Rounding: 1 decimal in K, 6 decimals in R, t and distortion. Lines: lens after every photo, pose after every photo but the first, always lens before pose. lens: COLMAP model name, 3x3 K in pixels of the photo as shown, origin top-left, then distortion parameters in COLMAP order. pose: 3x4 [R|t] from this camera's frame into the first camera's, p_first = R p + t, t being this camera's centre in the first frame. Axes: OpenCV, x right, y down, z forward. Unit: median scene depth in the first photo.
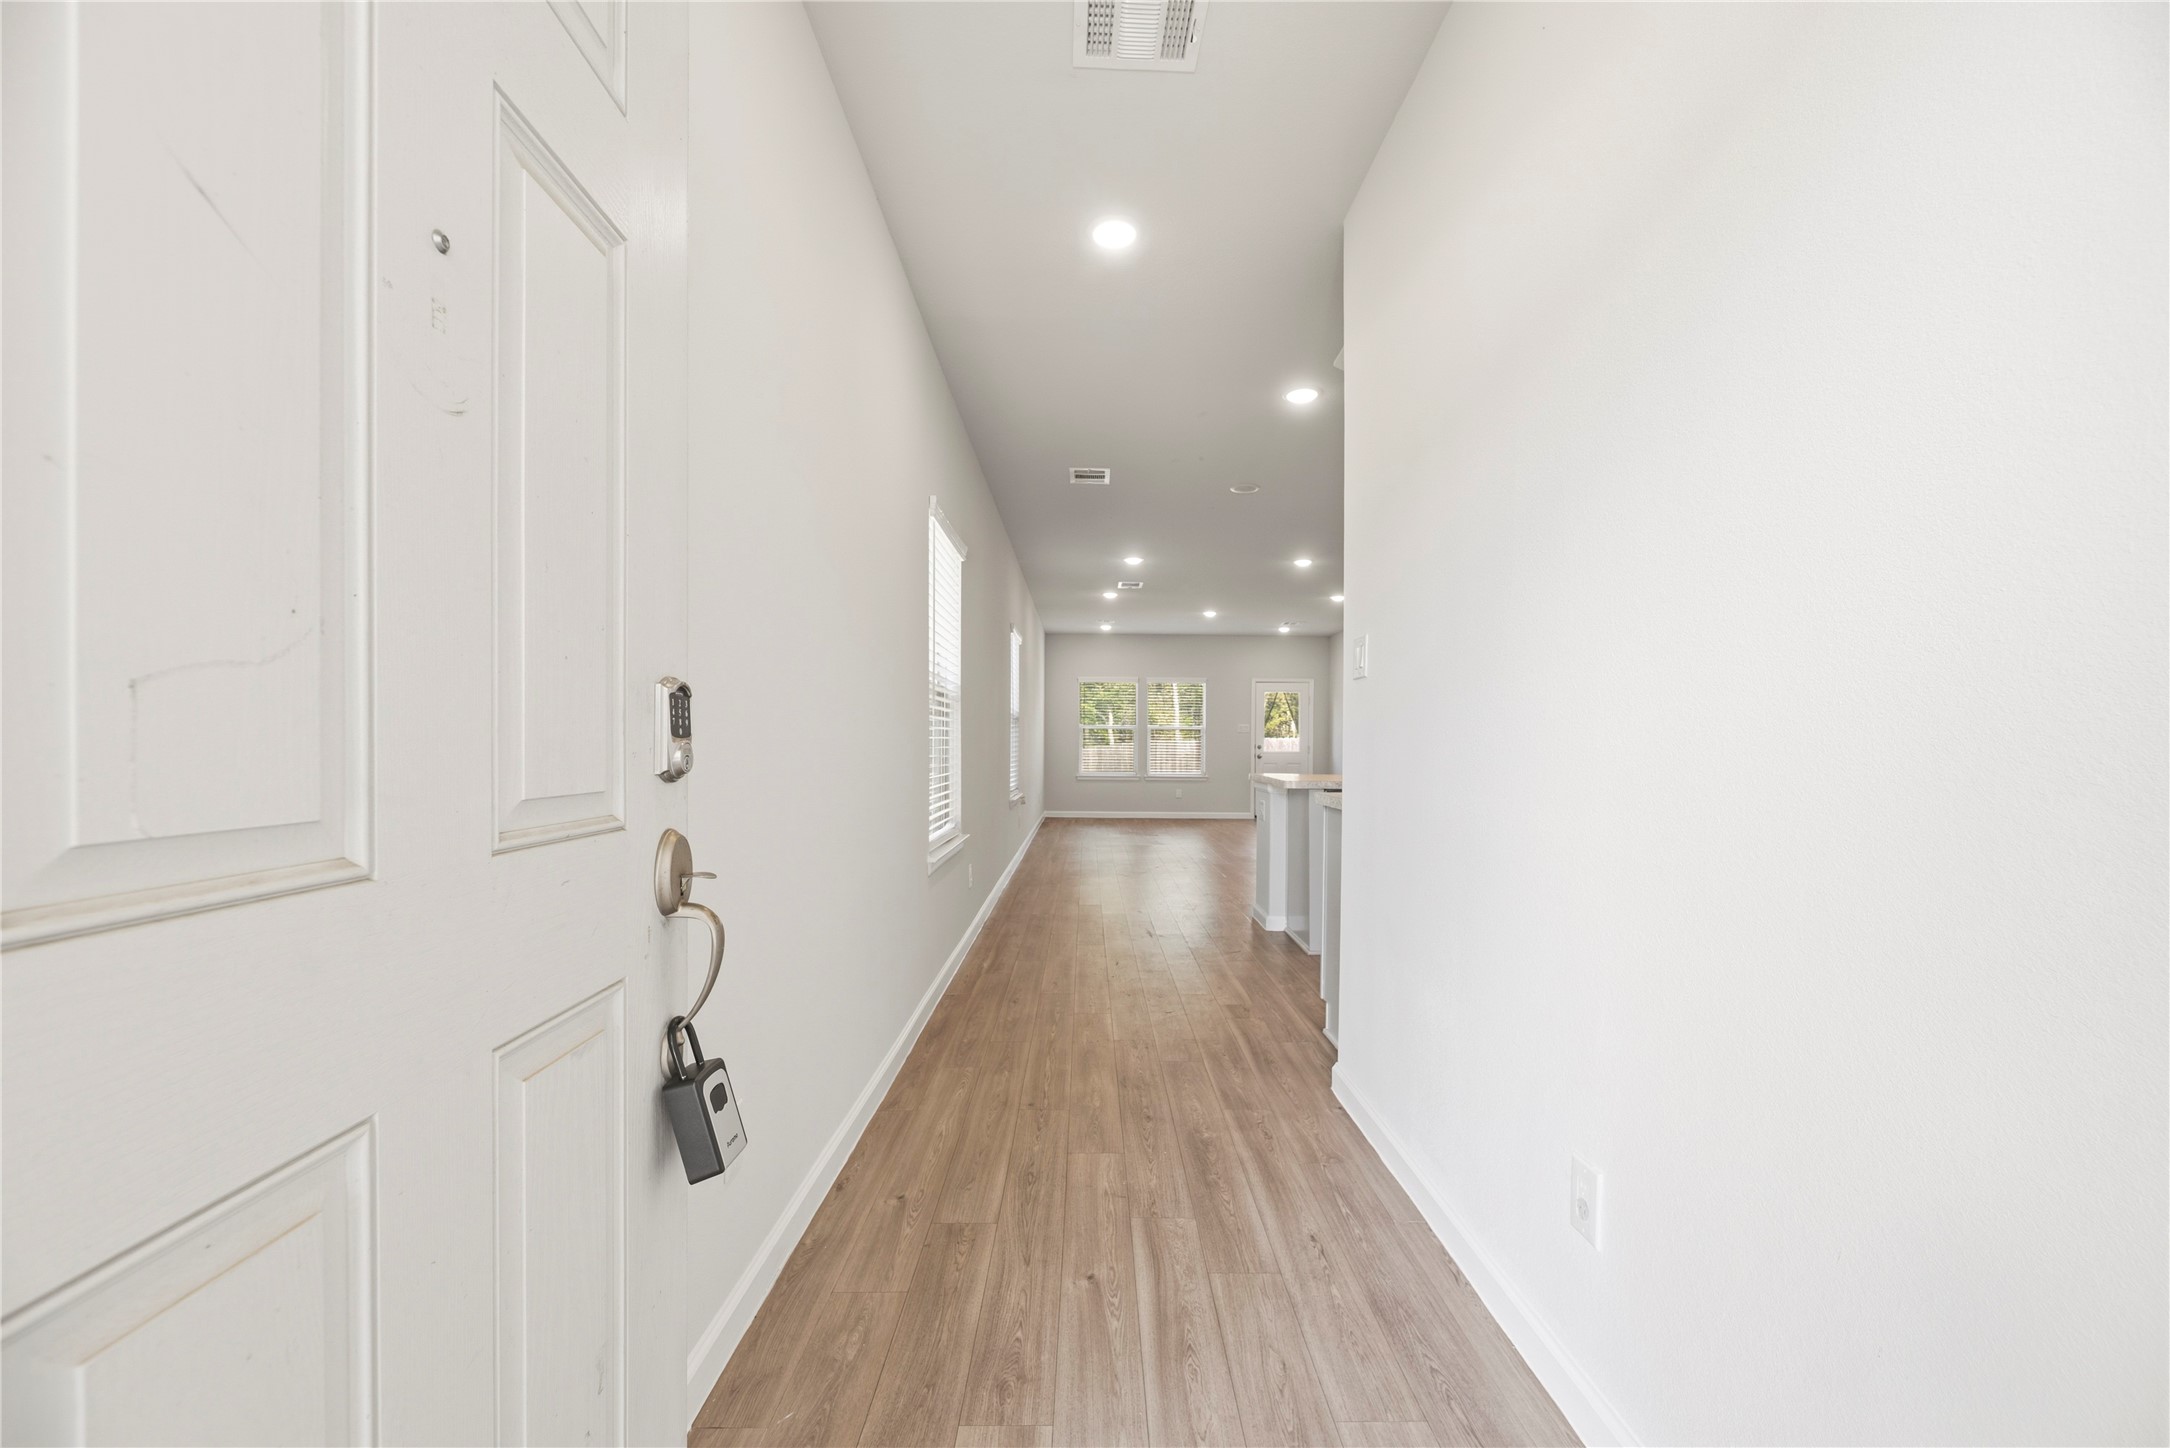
lens RADIAL K [[877.3, 0, 1100.6], [0, 877.3, 746.6], [0, 0, 1]] dist [0.001034, -0.000441]
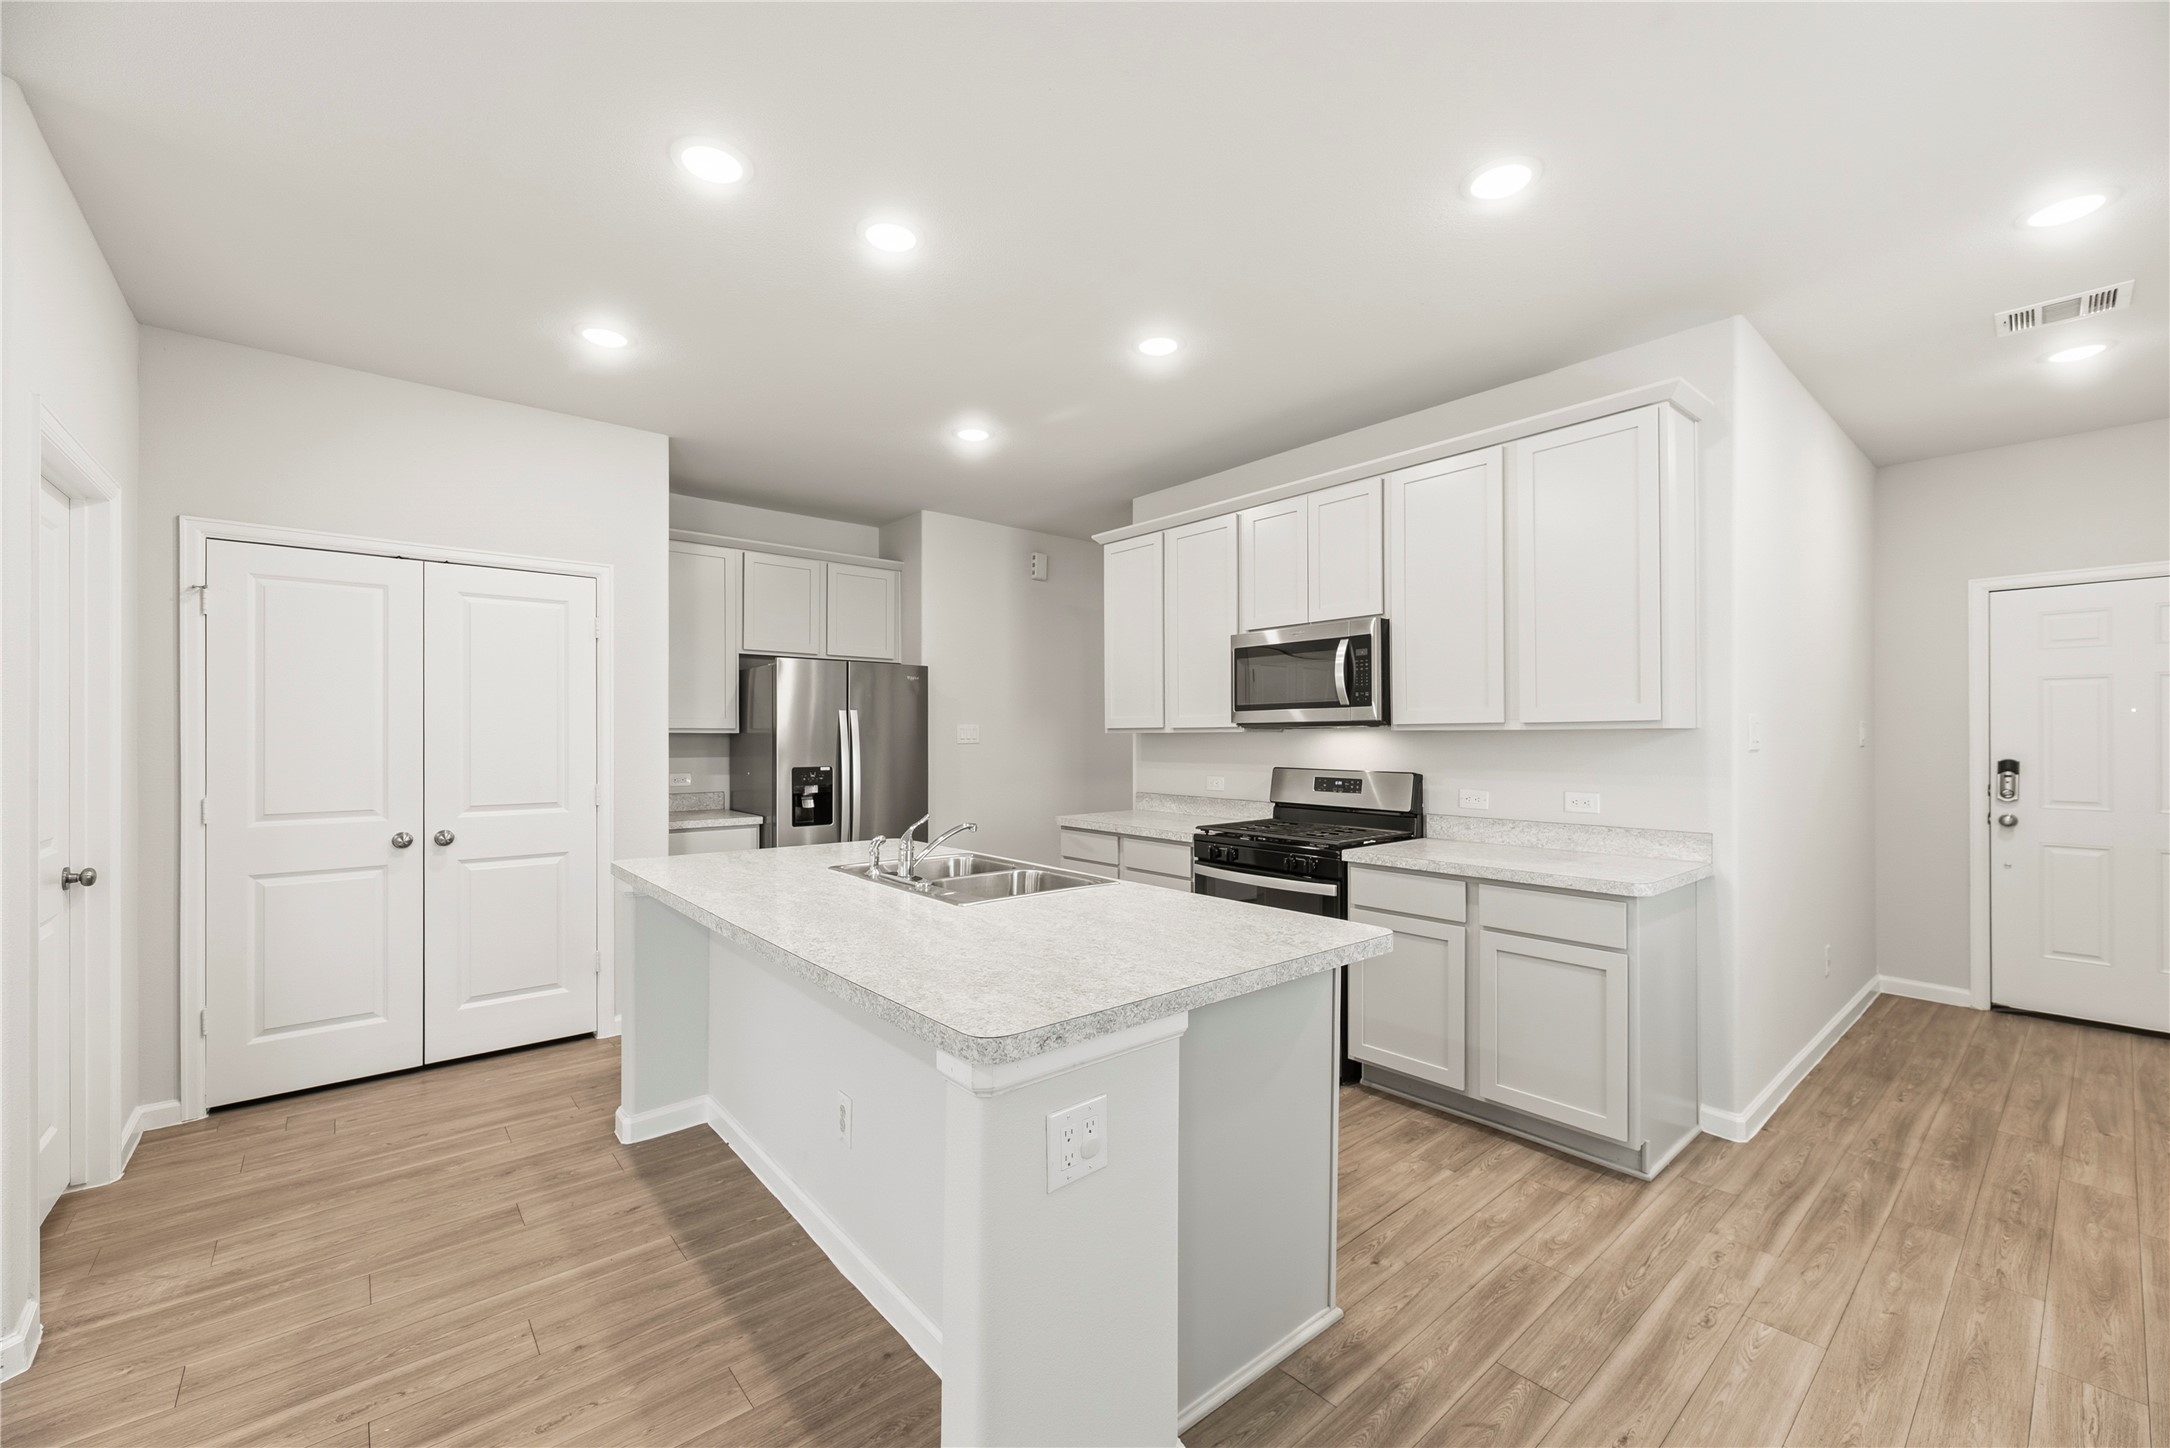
lens RADIAL K [[876.6, 0, 1092.1], [0, 876.6, 735.3], [0, 0, 1]] dist [0.001563, -0.000165]
pose [[-0.640312, -0.007886, 0.768074, -0.009146], [-0.003244, 0.999966, 0.007562, -0.026141], [-0.768108, 0.002350, -0.640316, 0.614515]]
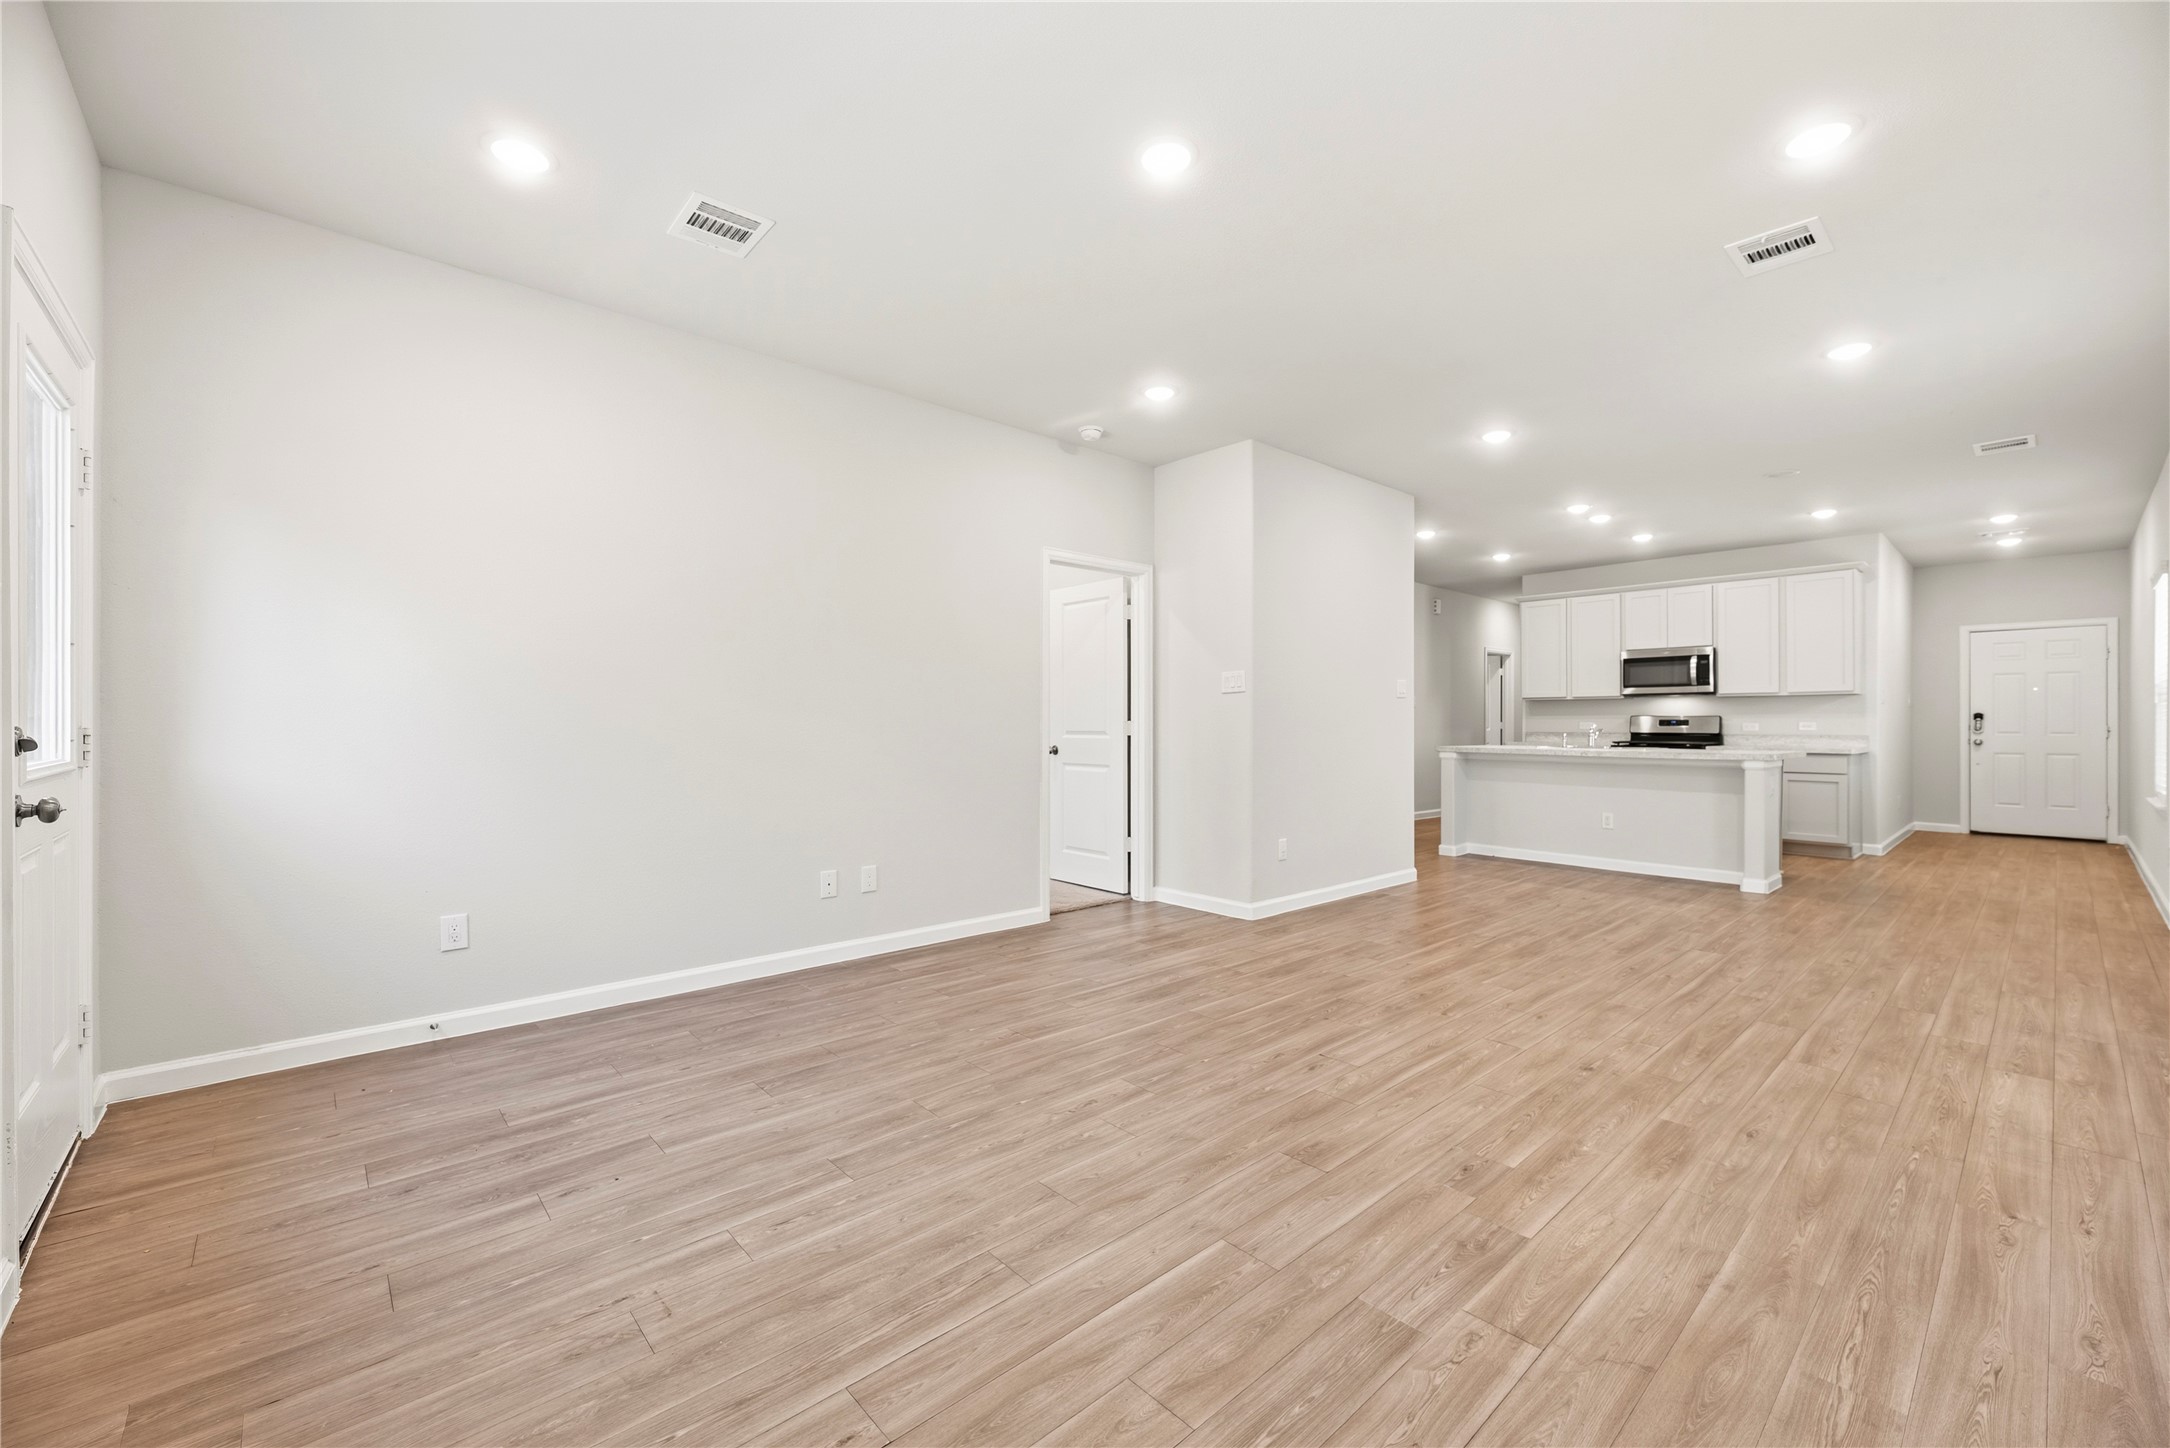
lens RADIAL K [[876.1, 0, 1085.0], [0, 876.1, 724.0], [0, 0, 1]] dist [-0.000693, -0.000237]
pose [[-0.657844, -0.013236, 0.753038, -0.038101], [-0.005863, 0.999905, 0.012454, -0.007547], [-0.753132, 0.003778, -0.657859, 1.243987]]
